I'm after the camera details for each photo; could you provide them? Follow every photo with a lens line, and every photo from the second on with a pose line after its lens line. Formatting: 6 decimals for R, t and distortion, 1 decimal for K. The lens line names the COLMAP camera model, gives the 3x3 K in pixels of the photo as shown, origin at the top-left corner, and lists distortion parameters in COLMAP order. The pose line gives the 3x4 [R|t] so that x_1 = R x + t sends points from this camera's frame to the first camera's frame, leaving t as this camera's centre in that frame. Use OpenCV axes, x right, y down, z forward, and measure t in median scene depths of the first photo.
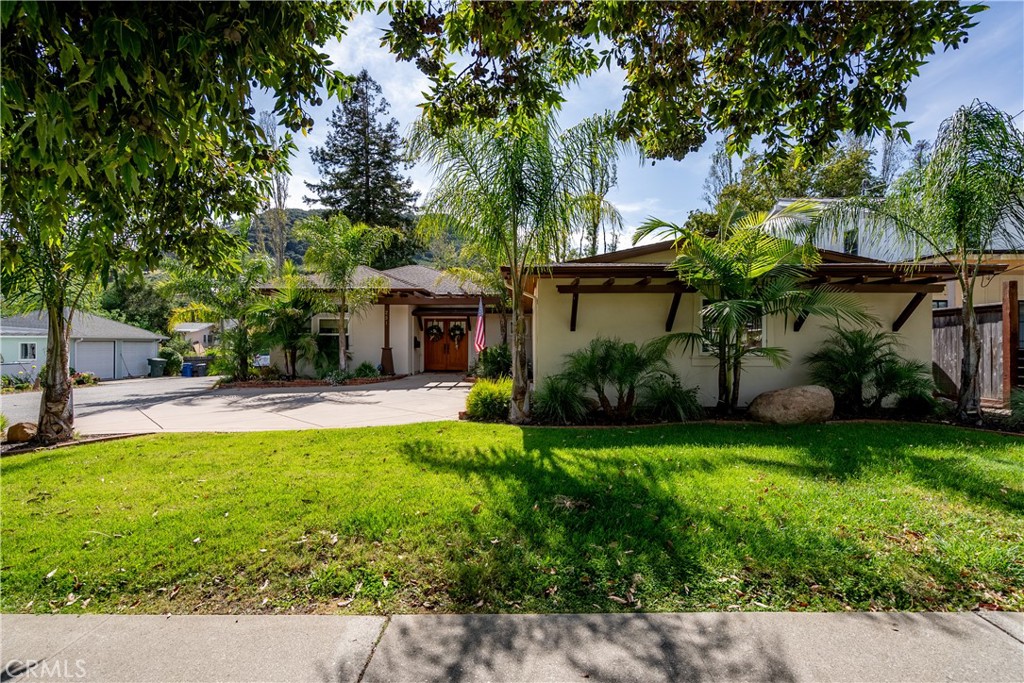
lens RADIAL K [[459.9, 0, 512.0], [0, 459.9, 341.5], [0, 0, 1]] dist [-0.021519, -0.000023]
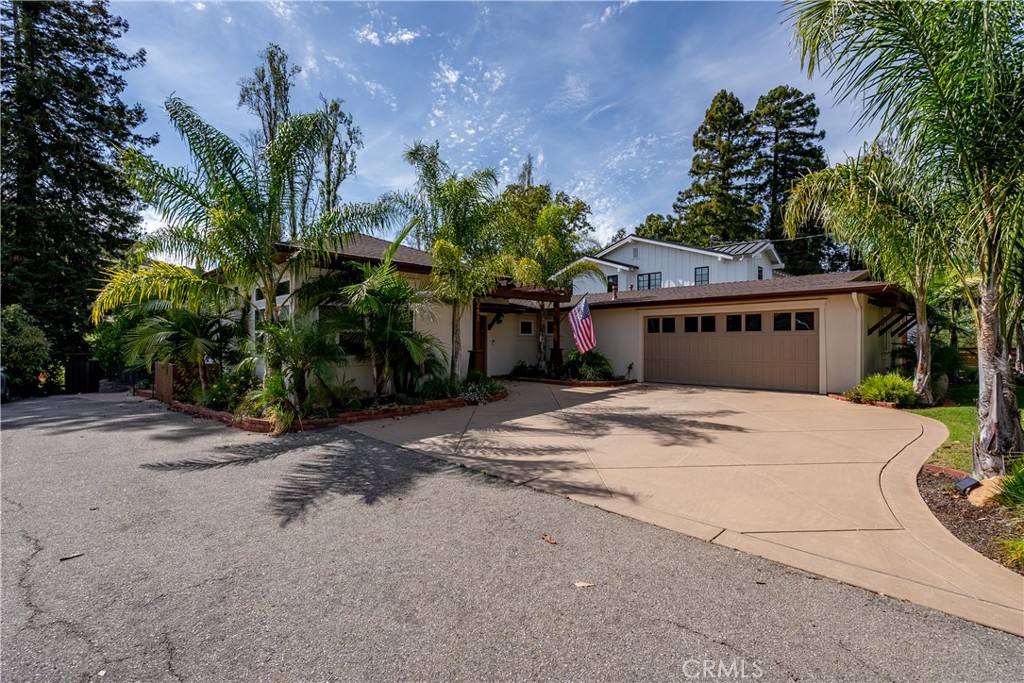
lens RADIAL K [[459.9, 0, 512.0], [0, 459.9, 341.5], [0, 0, 1]] dist [-0.021519, -0.000023]
pose [[0.677778, 0.005966, 0.735243, -0.711073], [-0.005381, 0.999981, -0.003153, 0.001809], [-0.735247, -0.001820, 0.677797, 0.398257]]
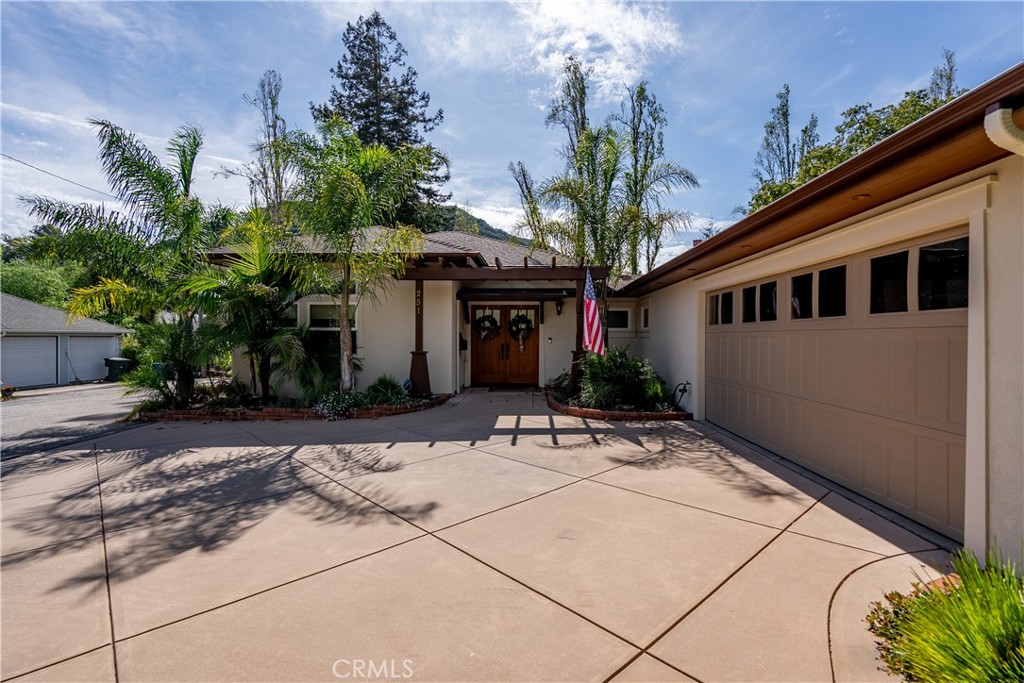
lens RADIAL K [[459.9, 0, 512.0], [0, 459.9, 341.5], [0, 0, 1]] dist [-0.021519, -0.000023]
pose [[0.999809, 0.003109, -0.019286, -0.124615], [-0.002794, 0.999863, 0.016322, -0.008842], [0.019334, -0.016265, 0.999681, 0.357174]]
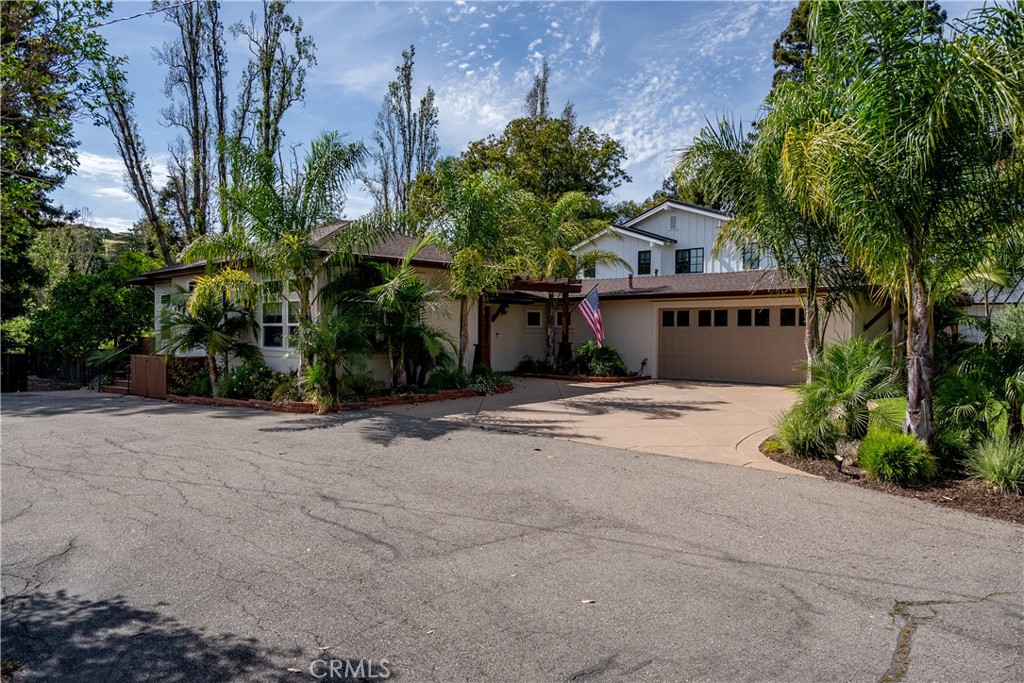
lens RADIAL K [[710.0, 0, 512.0], [0, 710.0, 341.5], [0, 0, 1]] dist [-0.004710, -0.002225]
pose [[0.683412, -0.002790, 0.730028, -0.982258], [-0.011140, 0.999836, 0.014251, -0.006166], [-0.729948, -0.017872, 0.683269, 0.149035]]
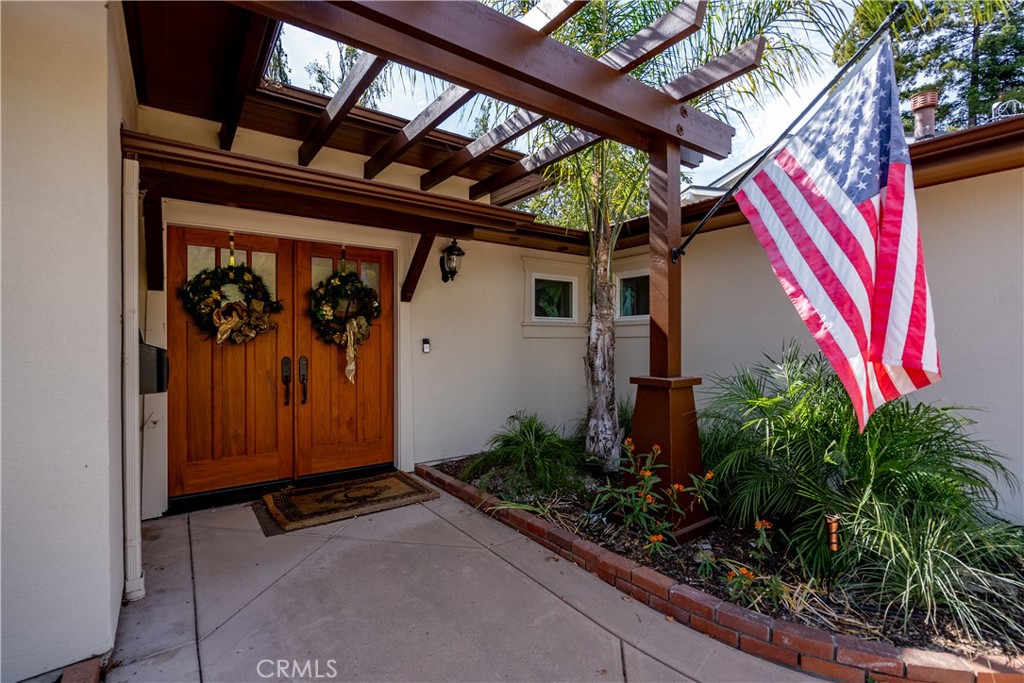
lens RADIAL K [[467.2, 0, 512.0], [0, 467.2, 341.5], [0, 0, 1]] dist [-0.000663, -0.000017]
pose [[0.791375, -0.004428, 0.611315, -0.203689], [0.006131, 0.999981, -0.000694, -0.001540], [-0.611301, 0.004297, 0.791387, 0.793756]]
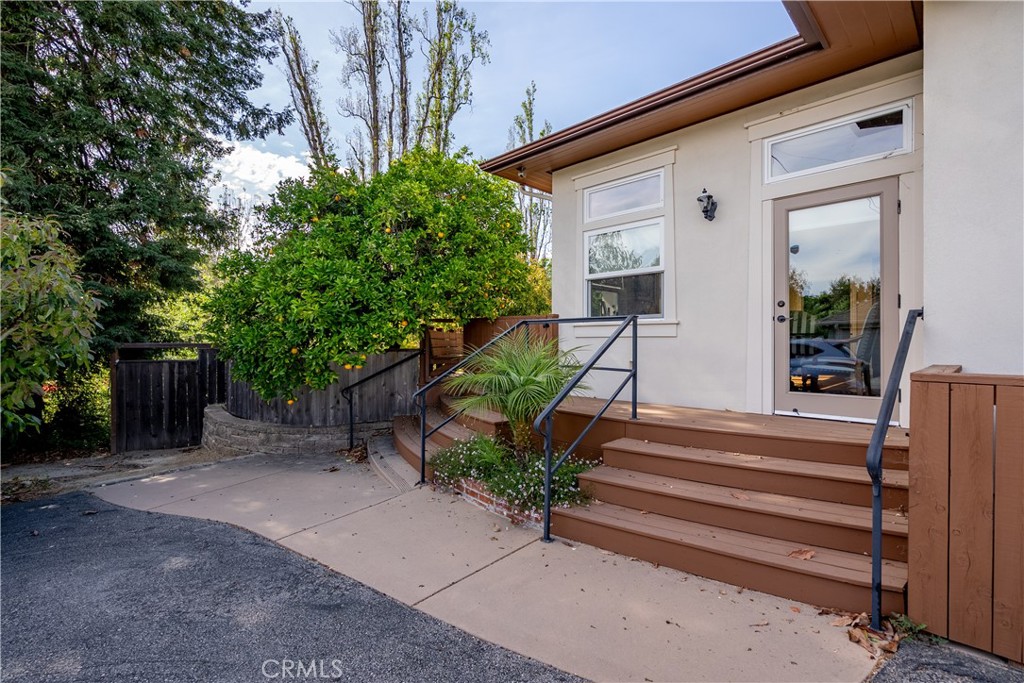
lens RADIAL K [[467.2, 0, 512.0], [0, 467.2, 341.5], [0, 0, 1]] dist [-0.000663, -0.000017]
pose [[0.686320, -0.001301, 0.727299, -0.704999], [-0.000125, 0.999998, 0.001907, 0.032943], [-0.727300, -0.001399, 0.686318, 1.435505]]
